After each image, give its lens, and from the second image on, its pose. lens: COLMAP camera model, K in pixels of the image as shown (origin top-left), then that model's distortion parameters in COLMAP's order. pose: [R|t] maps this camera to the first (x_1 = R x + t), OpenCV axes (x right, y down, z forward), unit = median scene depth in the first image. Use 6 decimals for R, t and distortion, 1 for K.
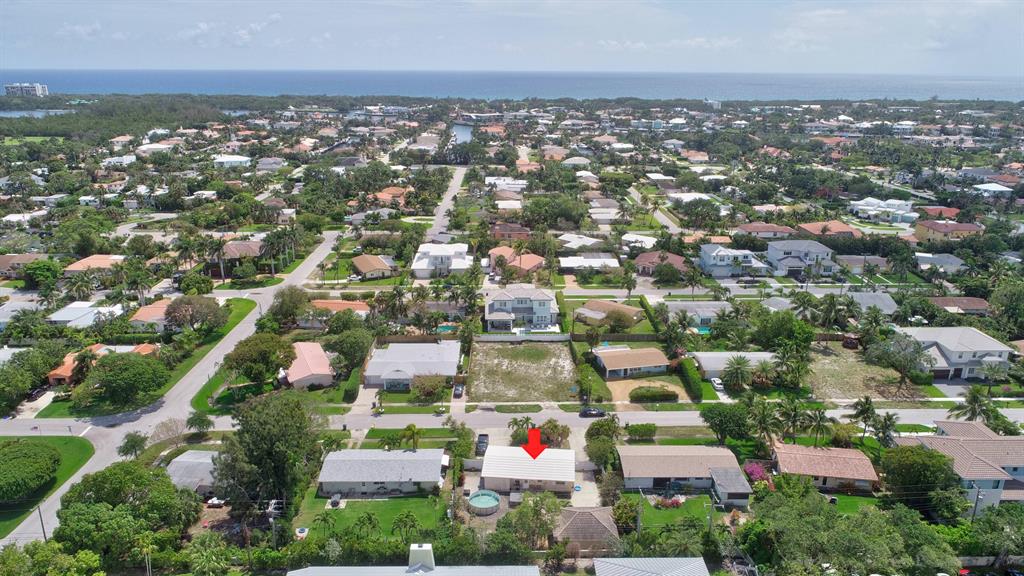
lens RADIAL K [[689.0, 0, 512.0], [0, 689.0, 288.0], [0, 0, 1]] dist [0.000335, -0.000380]
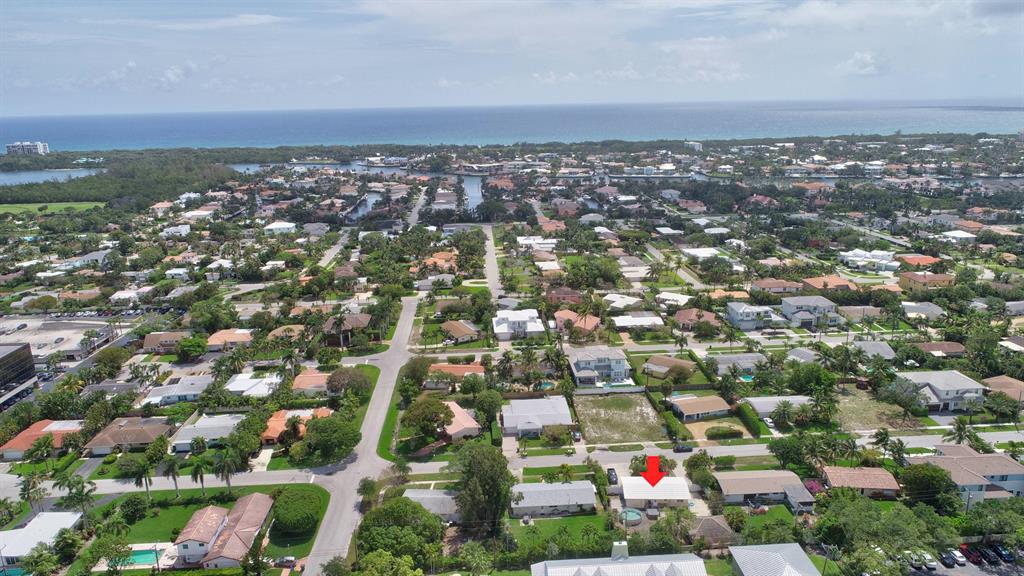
lens RADIAL K [[689.0, 0, 512.0], [0, 689.0, 288.0], [0, 0, 1]] dist [0.000335, -0.000380]
pose [[0.998895, -0.034959, 0.031405, -0.154921], [0.036340, 0.998347, -0.044530, -0.052786], [-0.029796, 0.045622, 0.998514, -0.216830]]
